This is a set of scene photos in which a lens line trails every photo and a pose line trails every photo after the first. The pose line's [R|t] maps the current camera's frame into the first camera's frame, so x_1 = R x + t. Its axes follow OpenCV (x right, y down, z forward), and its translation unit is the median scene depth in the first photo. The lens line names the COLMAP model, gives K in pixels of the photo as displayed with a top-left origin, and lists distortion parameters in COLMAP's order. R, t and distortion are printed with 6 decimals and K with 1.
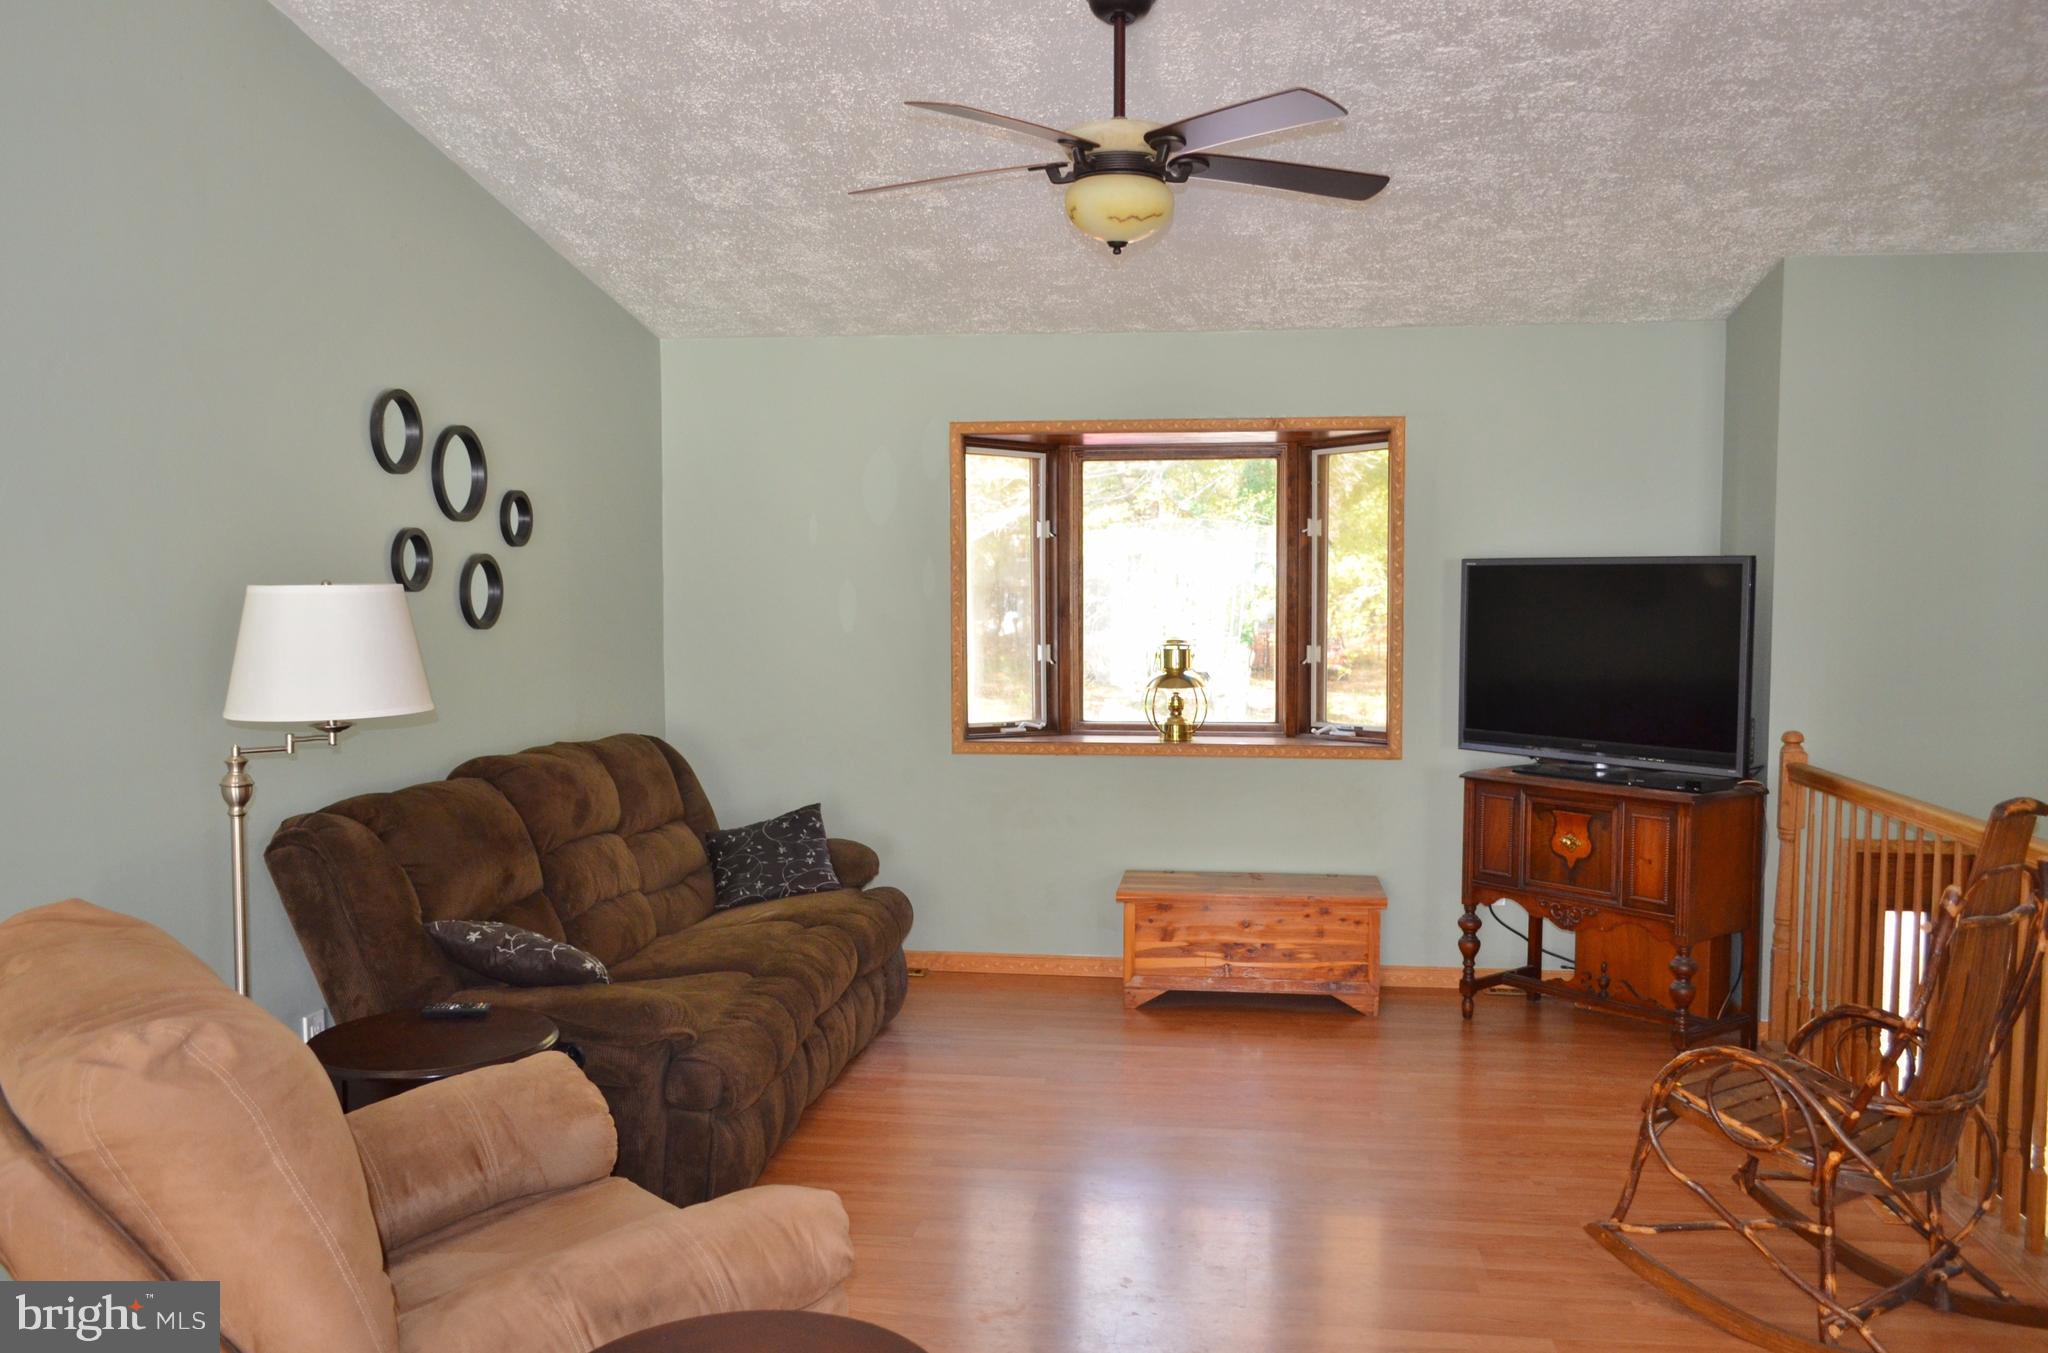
lens RADIAL K [[1593.2, 0, 1024.8], [0, 1593.2, 689.3], [0, 0, 1]] dist [-0.015617, 0.005295]
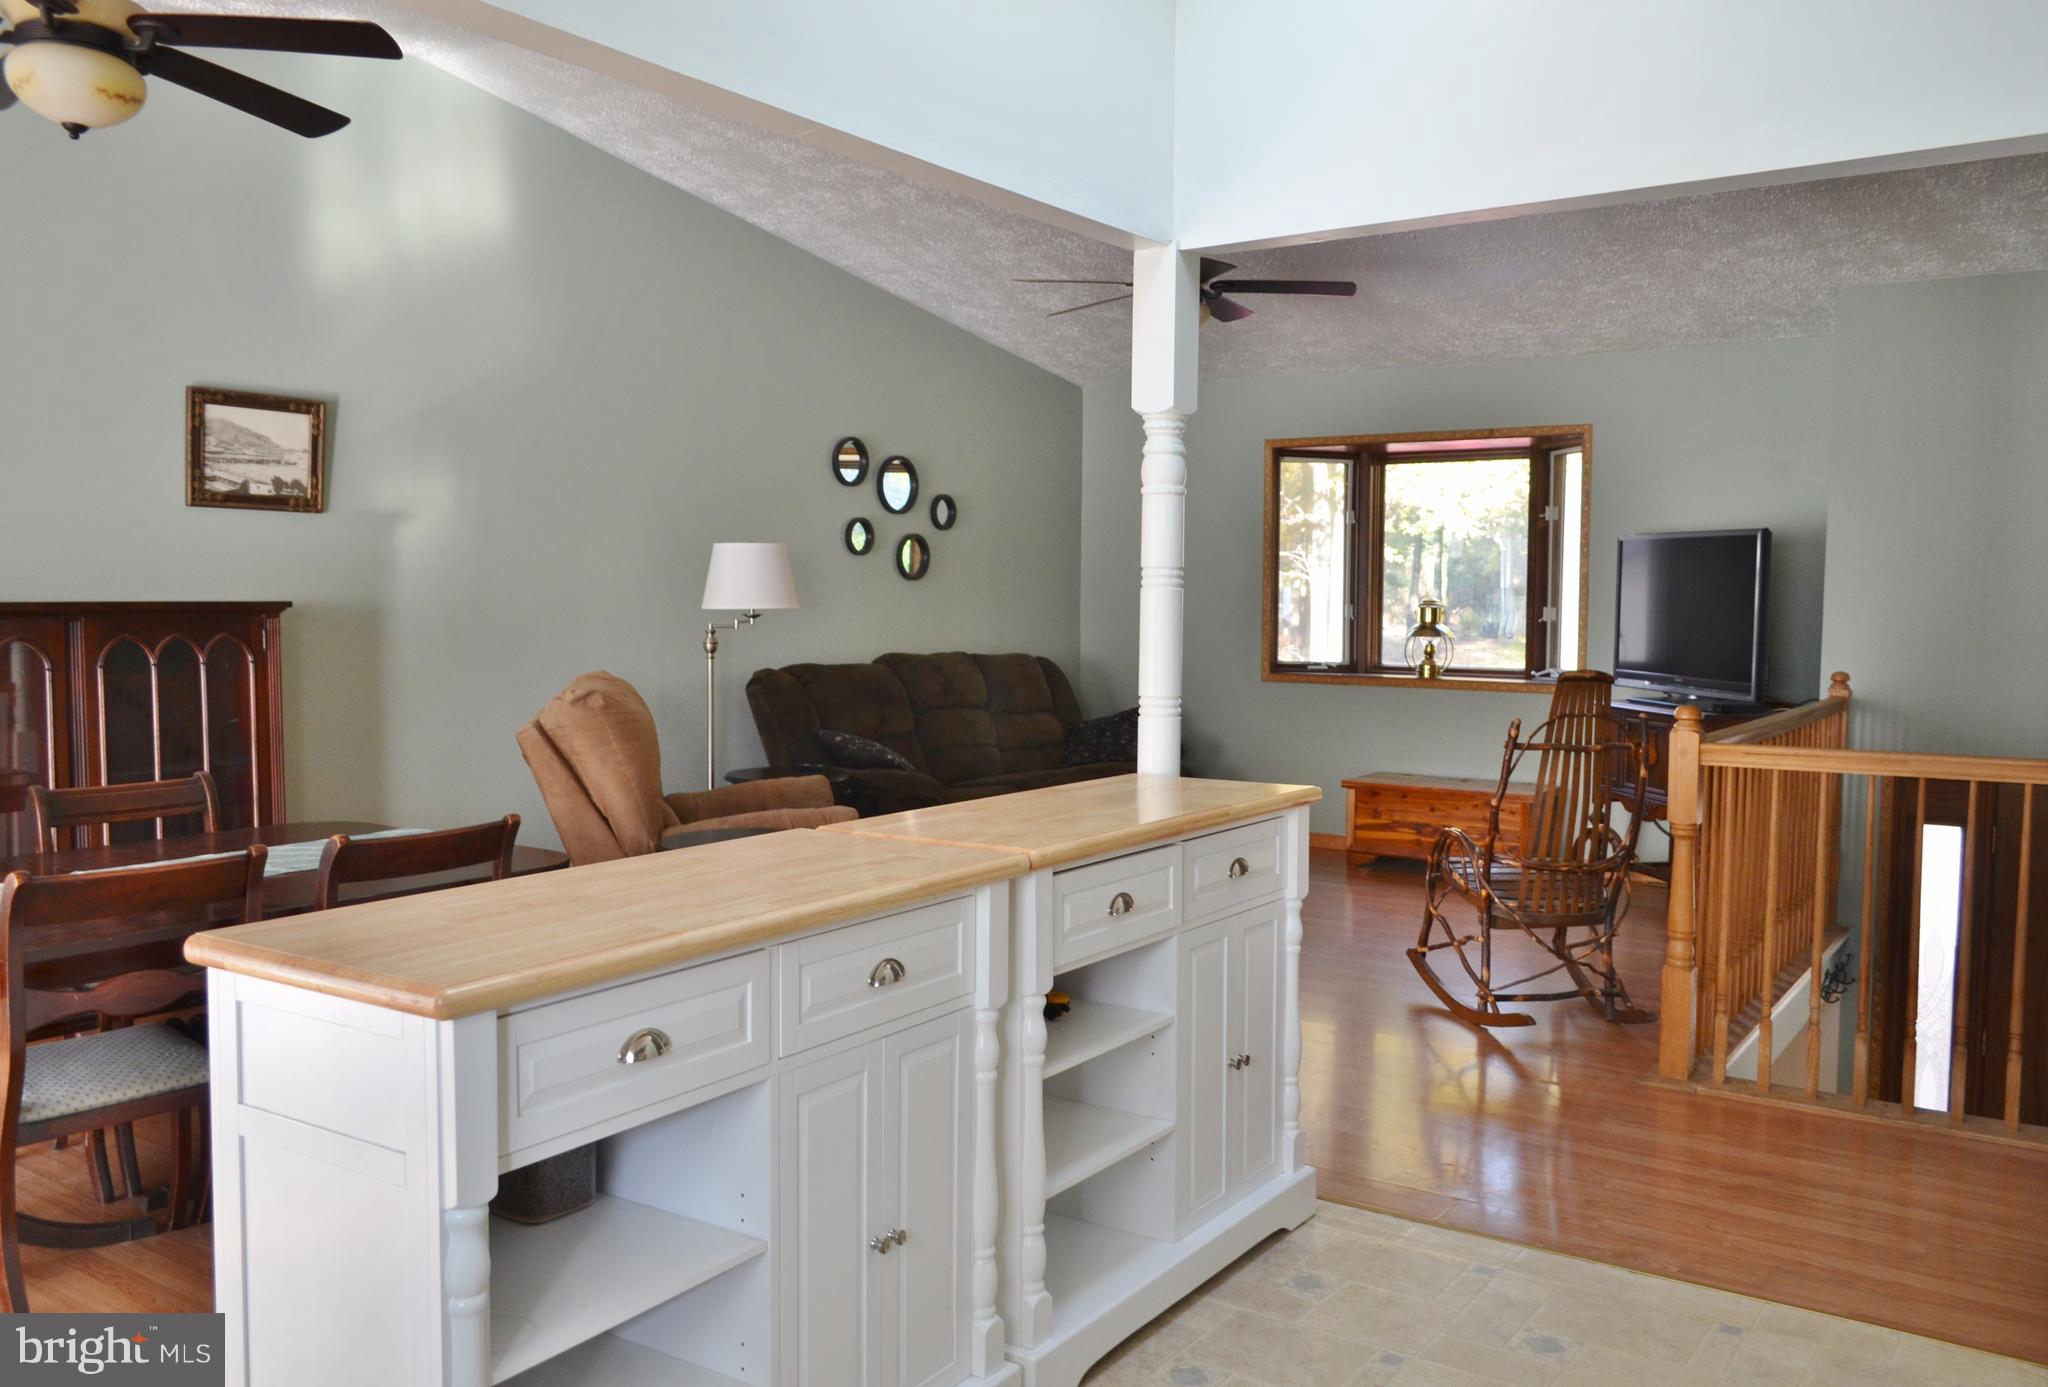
lens RADIAL K [[1620.5, 0, 1024.0], [0, 1620.5, 693.5], [0, 0, 1]] dist [-0.014606, -0.005646]
pose [[0.891776, 0.037202, -0.450944, 0.461378], [-0.037720, 0.999258, 0.007842, 0.054705], [0.450901, 0.010016, 0.892518, -0.384419]]
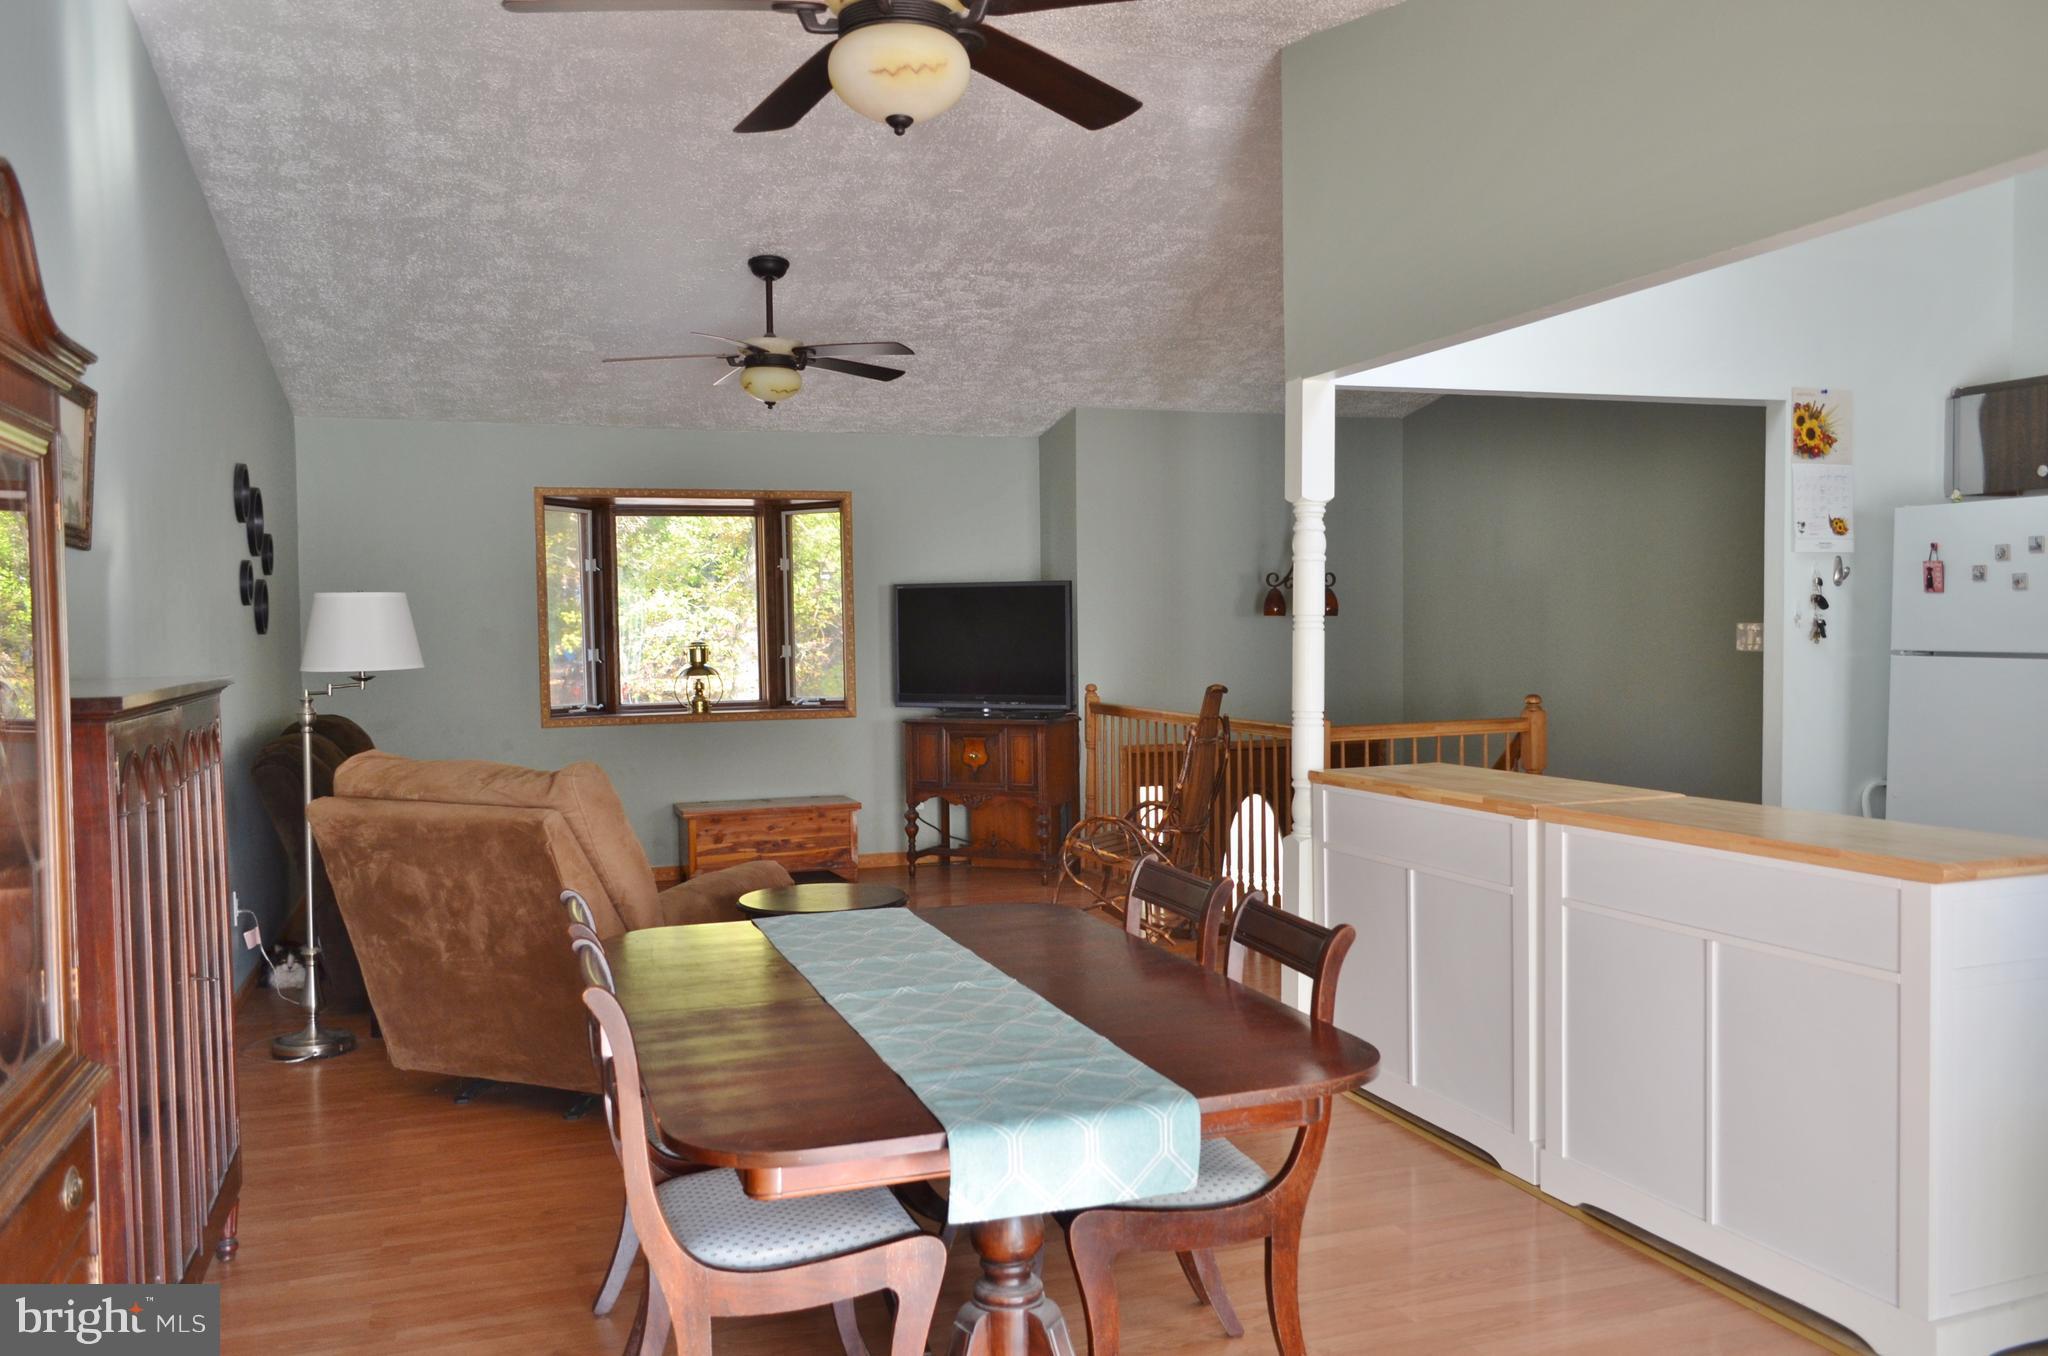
lens RADIAL K [[1604.7, 0, 1027.9], [0, 1604.7, 688.3], [0, 0, 1]] dist [0.002077, -0.001302]
pose [[0.891203, -0.031243, 0.452528, -0.340539], [0.043075, 0.998946, -0.015863, 0.053154], [-0.451555, 0.033630, 0.891609, -0.483012]]
